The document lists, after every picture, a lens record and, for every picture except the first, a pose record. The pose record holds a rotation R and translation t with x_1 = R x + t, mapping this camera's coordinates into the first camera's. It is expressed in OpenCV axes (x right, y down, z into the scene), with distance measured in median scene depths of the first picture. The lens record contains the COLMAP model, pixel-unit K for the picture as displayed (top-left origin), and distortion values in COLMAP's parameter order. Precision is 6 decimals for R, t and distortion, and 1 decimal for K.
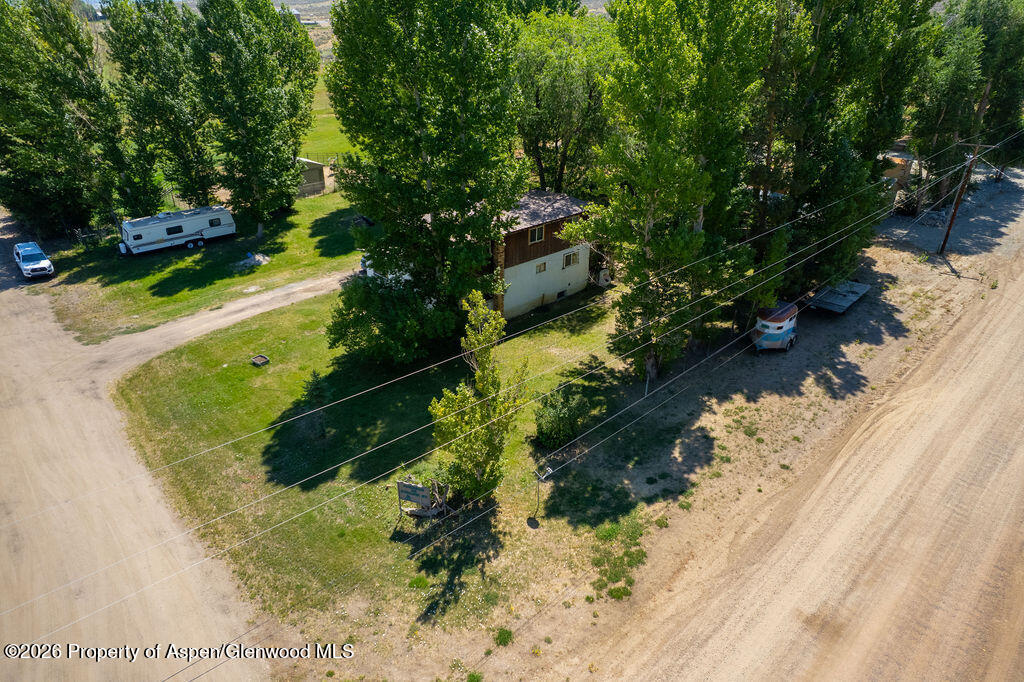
lens RADIAL K [[656.8, 0, 512.2], [0, 656.8, 334.8], [0, 0, 1]] dist [-0.065722, 0.055251]
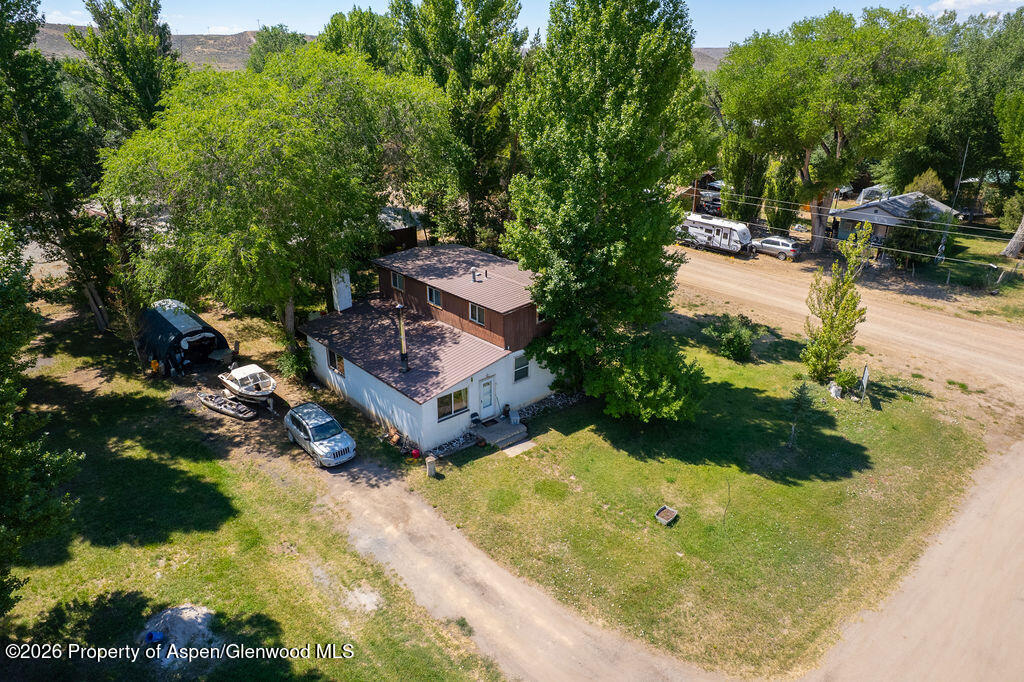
lens RADIAL K [[656.8, 0, 514.6], [0, 656.8, 342.6], [0, 0, 1]] dist [-0.065722, 0.055251]
pose [[0.018345, -0.387190, 0.921818, -0.940470], [0.439443, 0.831270, 0.340412, -0.418633], [-0.898083, 0.398842, 0.185398, 0.907003]]
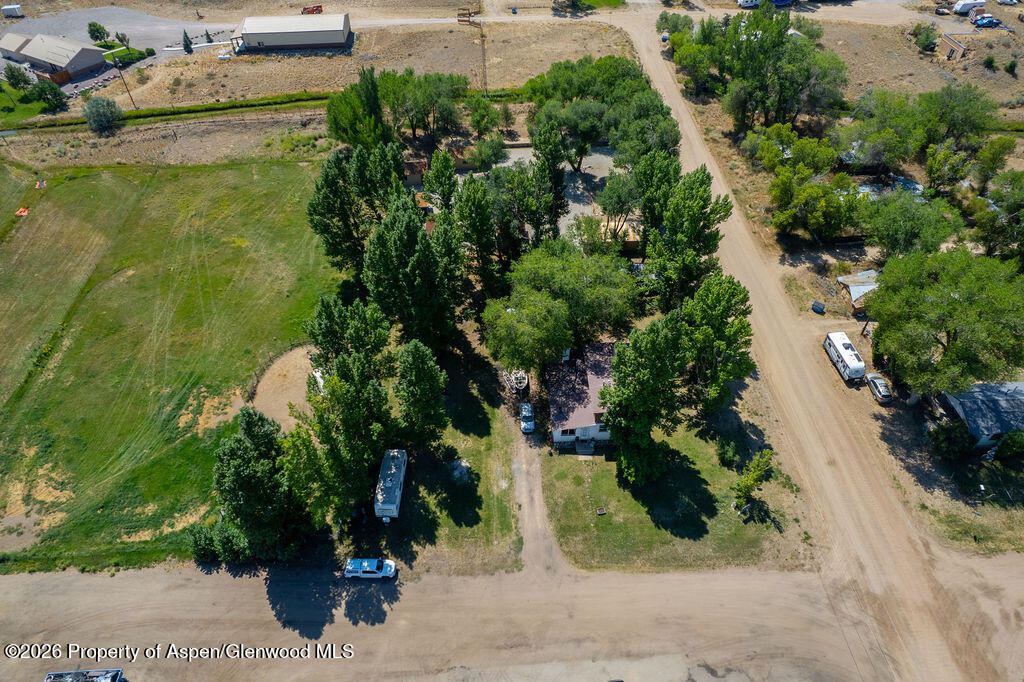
lens RADIAL K [[656.8, 0, 513.0], [0, 656.8, 344.6], [0, 0, 1]] dist [-0.065722, 0.055251]
pose [[0.656349, -0.531080, 0.535873, -1.349789], [0.338362, 0.842047, 0.420082, -1.320423], [-0.674327, -0.094401, 0.732374, -0.267993]]
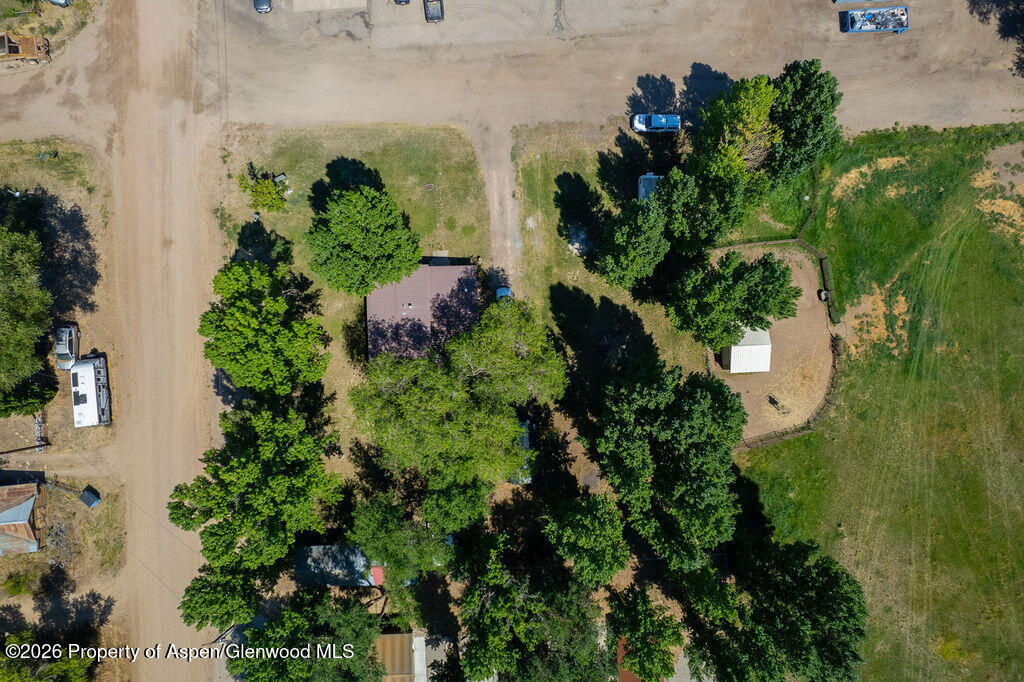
lens RADIAL K [[656.8, 0, 504.8], [0, 656.8, 347.3], [0, 0, 1]] dist [-0.065722, 0.055251]
pose [[-0.657582, 0.751855, -0.047956, -0.069249], [-0.356210, -0.254193, 0.899167, -1.892328], [0.663853, 0.608358, 0.434971, 0.557926]]
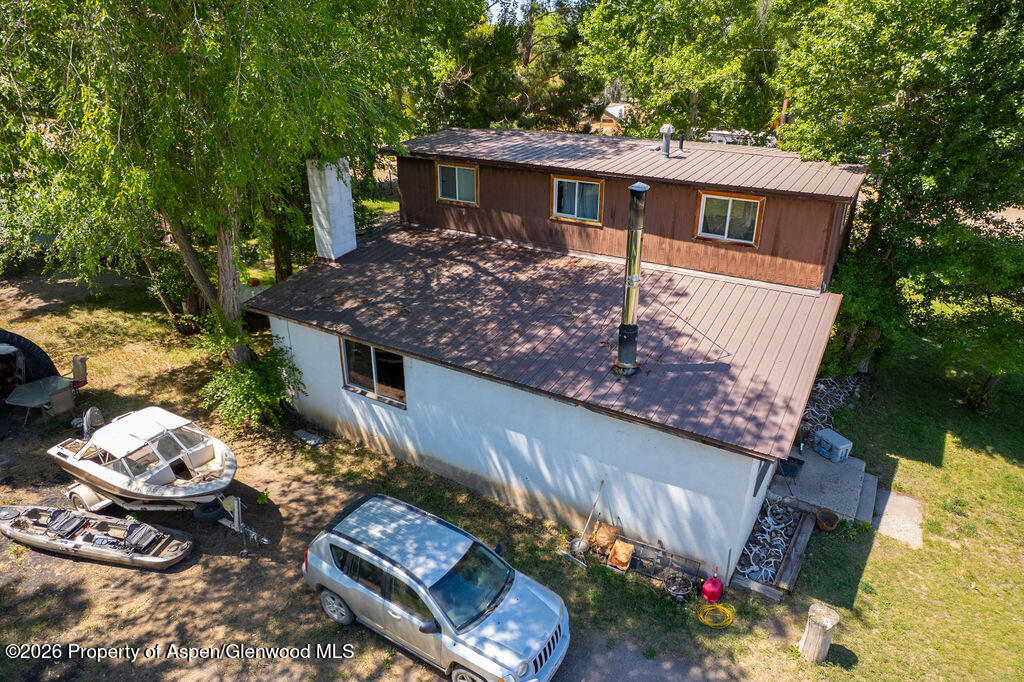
lens RADIAL K [[656.8, 0, 507.4], [0, 656.8, 337.9], [0, 0, 1]] dist [-0.065722, 0.055251]
pose [[-0.253263, -0.389121, 0.885688, -0.457497], [0.429925, 0.774885, 0.463377, -0.351004], [-0.866616, 0.498135, -0.028957, 1.243414]]
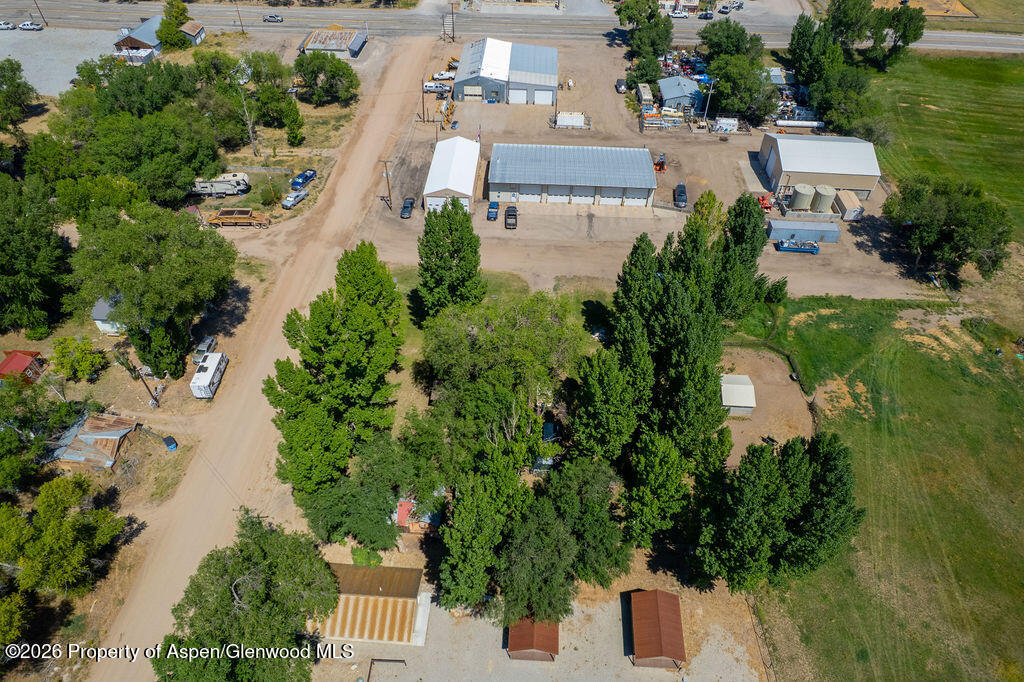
lens RADIAL K [[656.8, 0, 514.6], [0, 656.8, 338.0], [0, 0, 1]] dist [-0.065722, 0.055251]
pose [[-0.733456, 0.459004, -0.501356, 1.016097], [-0.321431, 0.415693, 0.850812, -2.246037], [0.598936, 0.785185, -0.157354, 1.573998]]
